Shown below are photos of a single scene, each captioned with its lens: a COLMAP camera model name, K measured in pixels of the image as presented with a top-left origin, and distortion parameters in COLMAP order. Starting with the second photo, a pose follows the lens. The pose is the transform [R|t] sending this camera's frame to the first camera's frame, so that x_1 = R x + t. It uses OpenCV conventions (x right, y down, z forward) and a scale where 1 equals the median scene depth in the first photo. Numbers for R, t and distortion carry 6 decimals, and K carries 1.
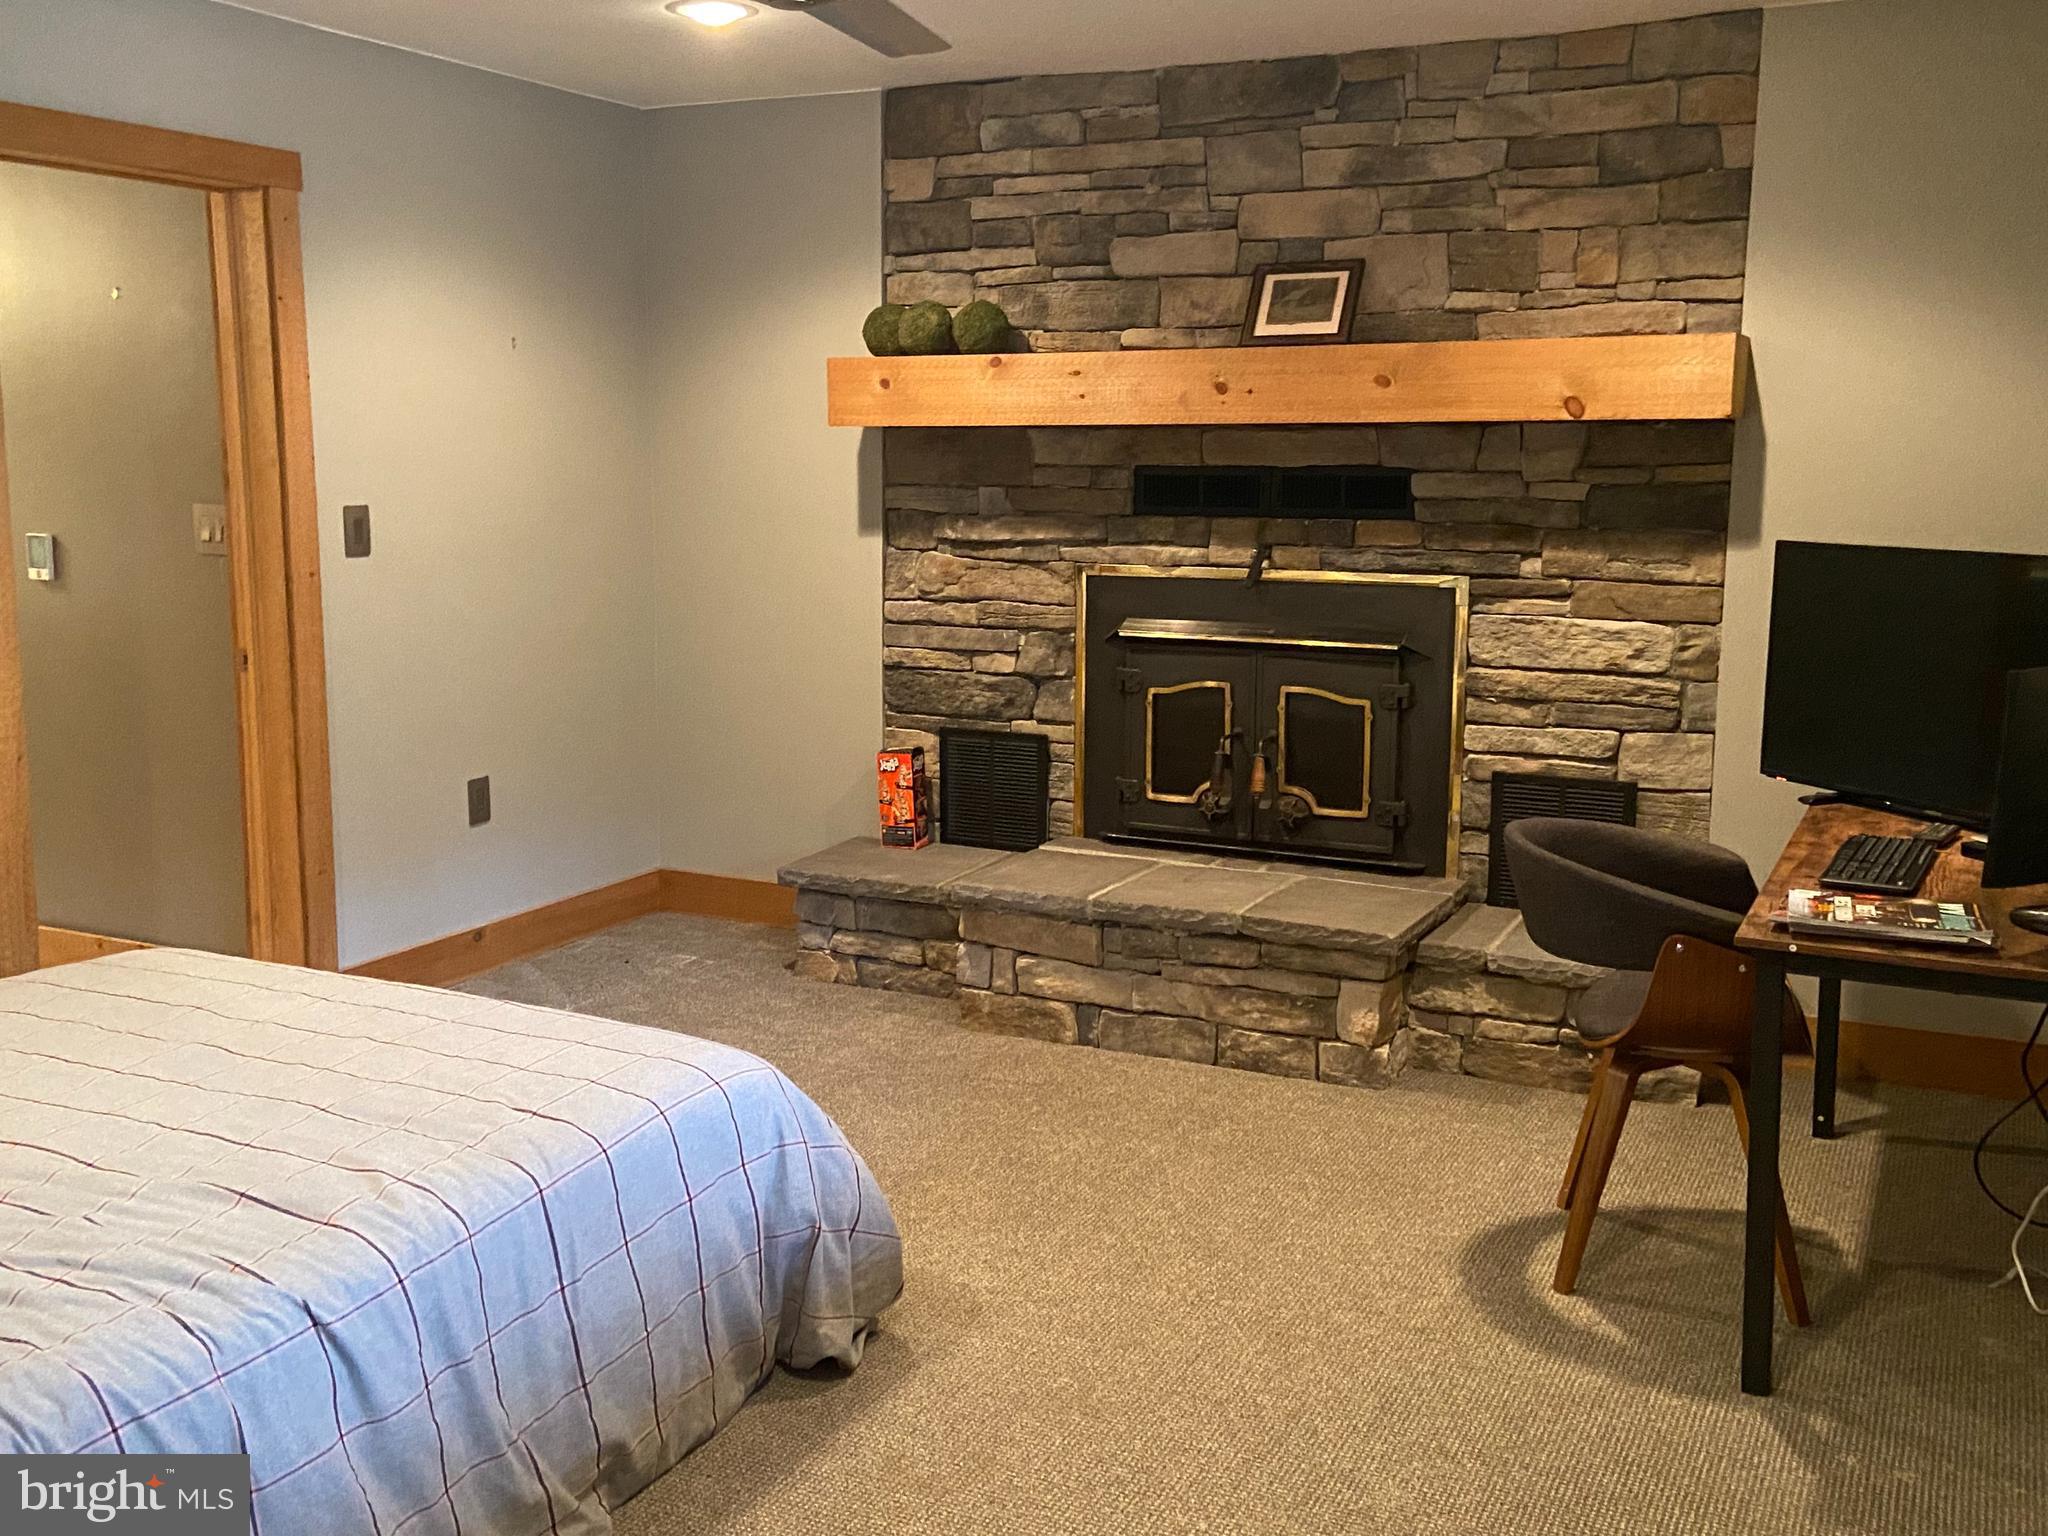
lens RADIAL K [[1940.7, 0, 971.6], [0, 1940.7, 742.7], [0, 0, 1]] dist [0.118116, -0.164883]
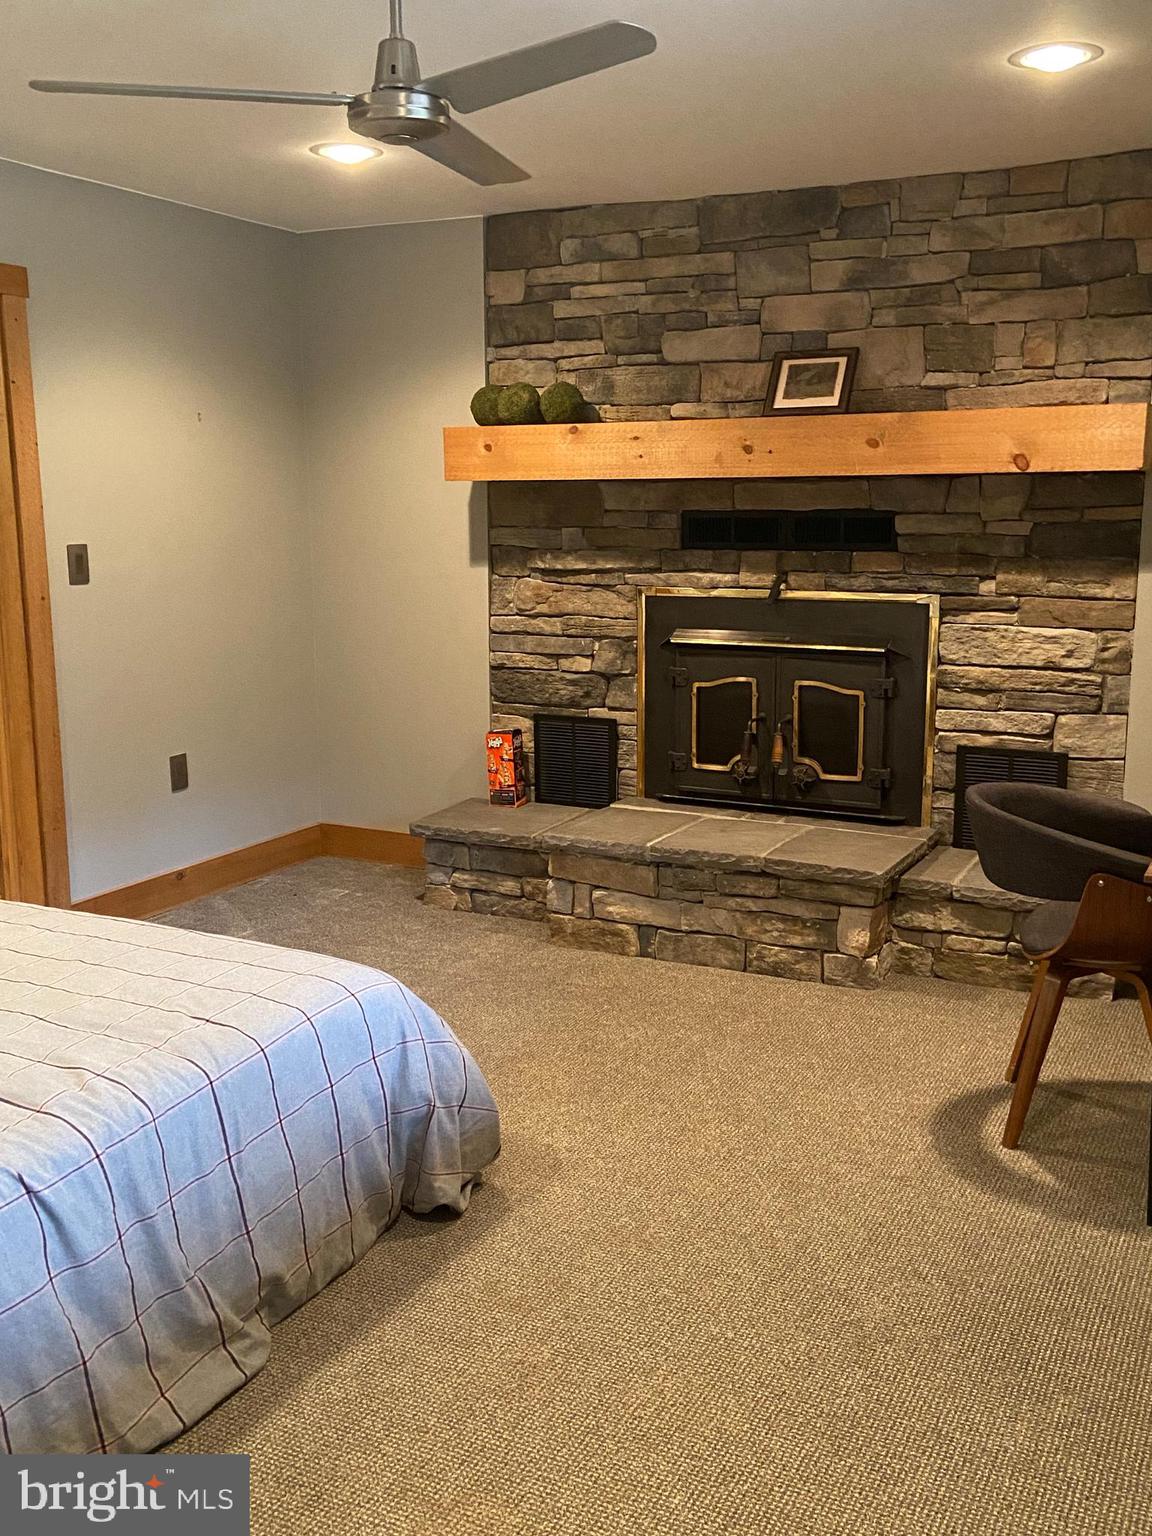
lens RADIAL K [[1455.5, 0, 576.0], [0, 1455.5, 768.0], [0, 0, 1]] dist [0.118116, -0.164883]
pose [[0.999966, -0.006682, 0.004864, 0.008318], [0.006525, 0.999479, 0.031600, -0.002722], [-0.005073, -0.031567, 0.999489, 0.027165]]
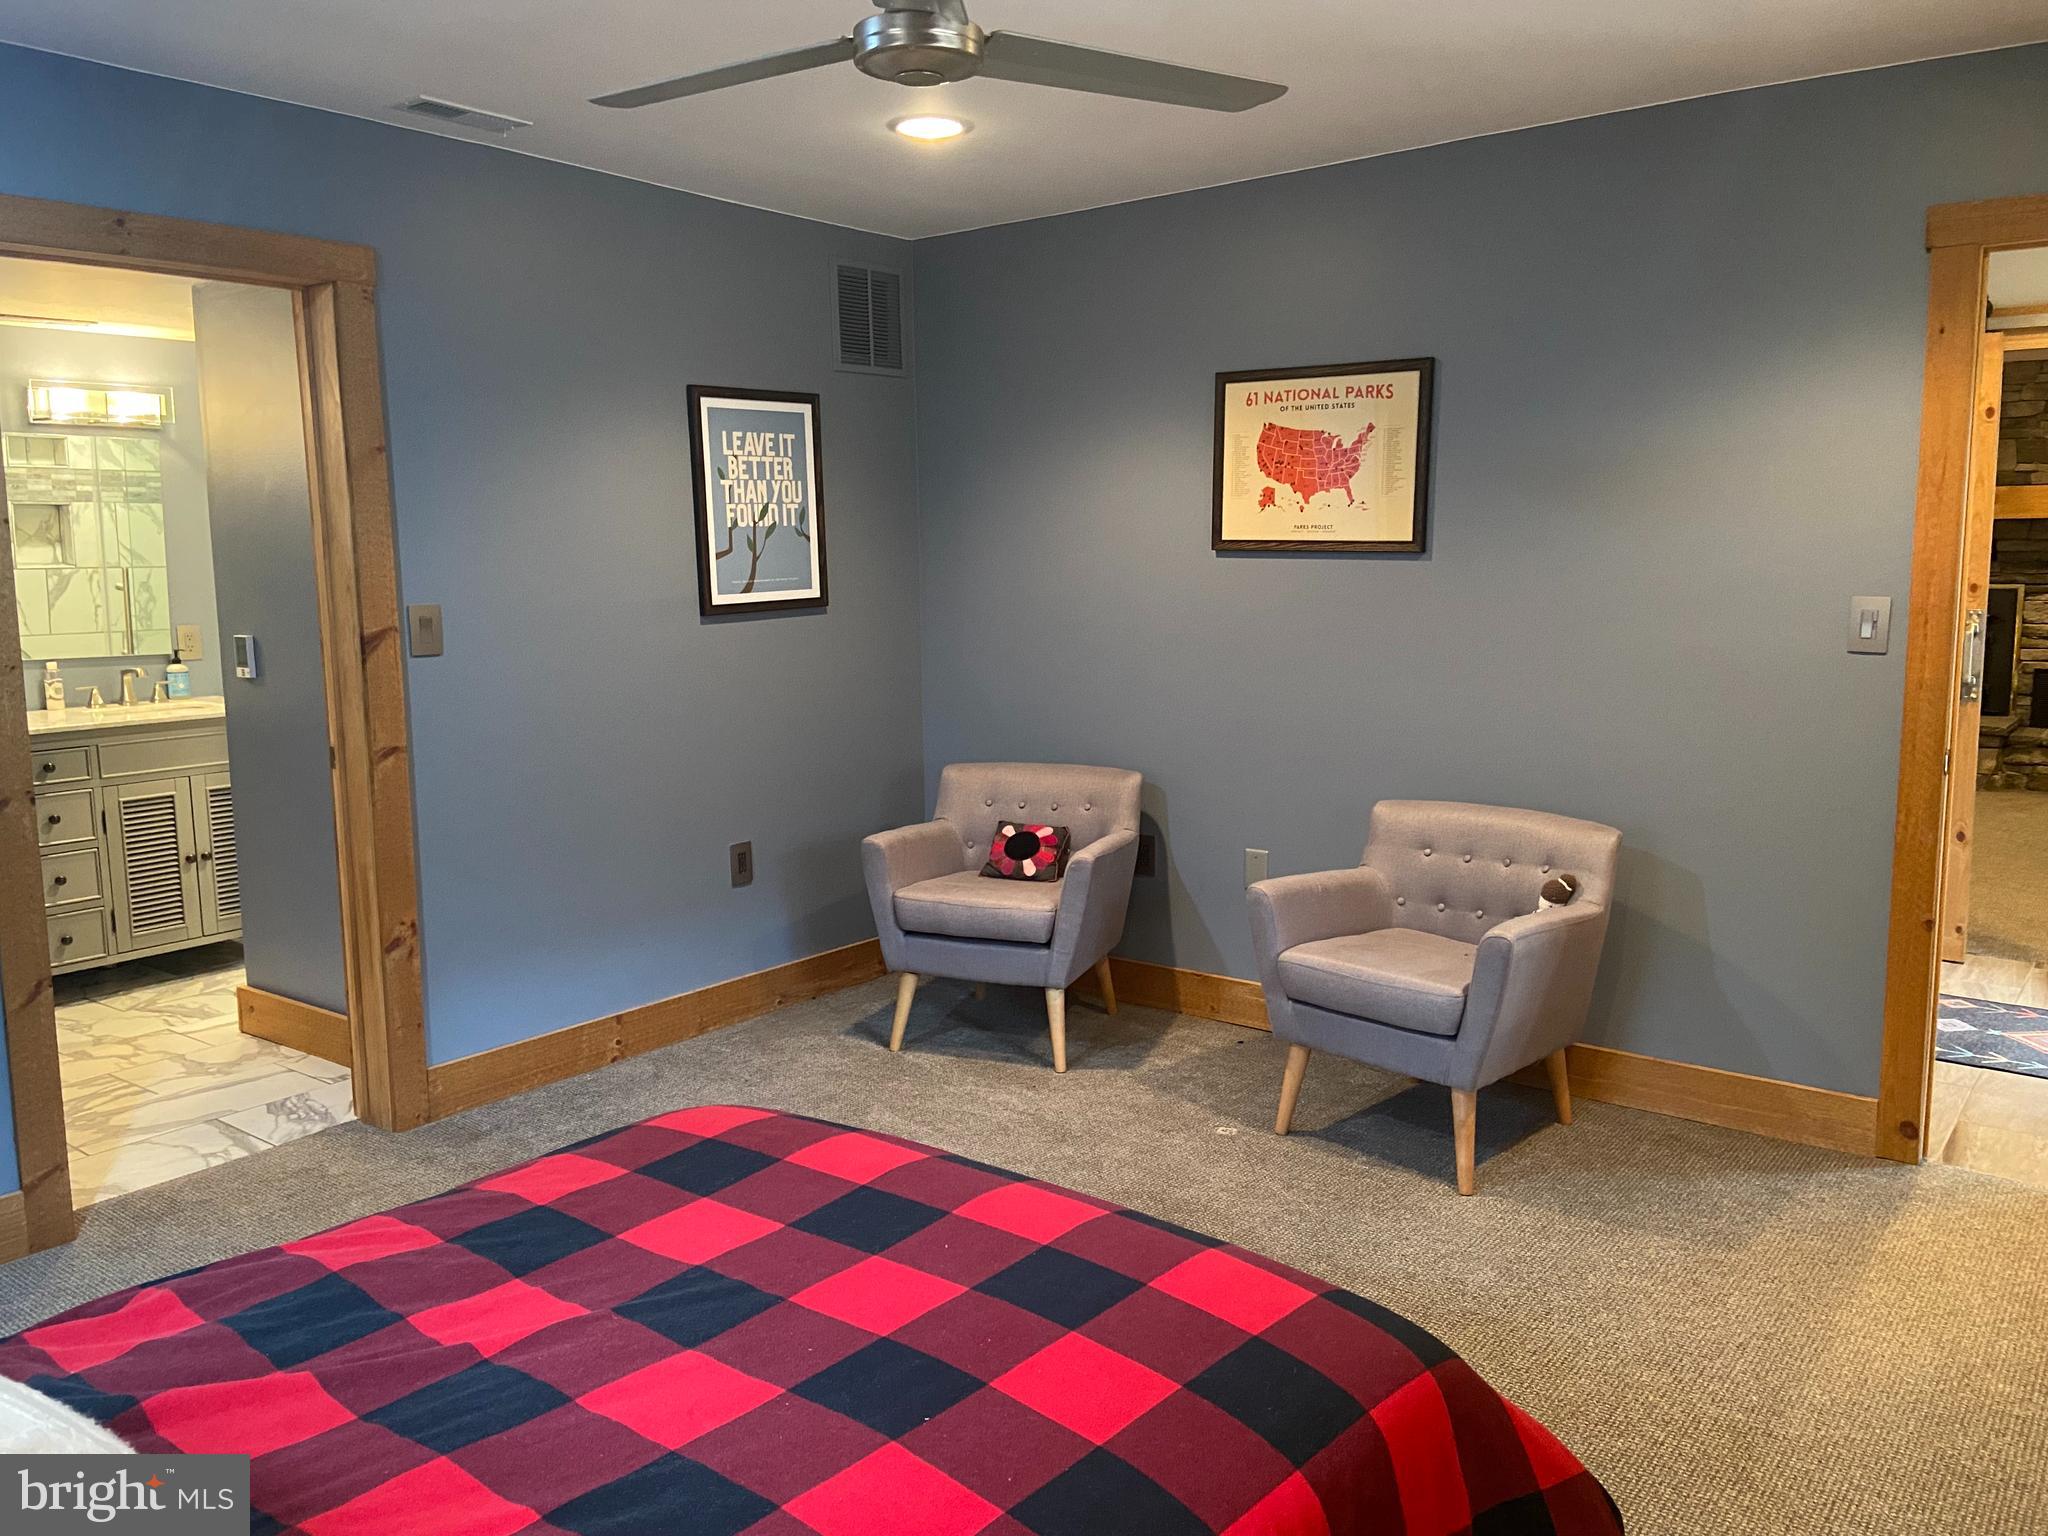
lens RADIAL K [[1561.1, 0, 1024.0], [0, 1561.1, 768.0], [0, 0, 1]] dist [-0.003030, -0.009250]
pose [[0.982017, 0.009001, -0.188578, -0.579433], [-0.009978, 0.999941, -0.004235, 0.157394], [0.188529, 0.006041, 0.982049, -1.071277]]
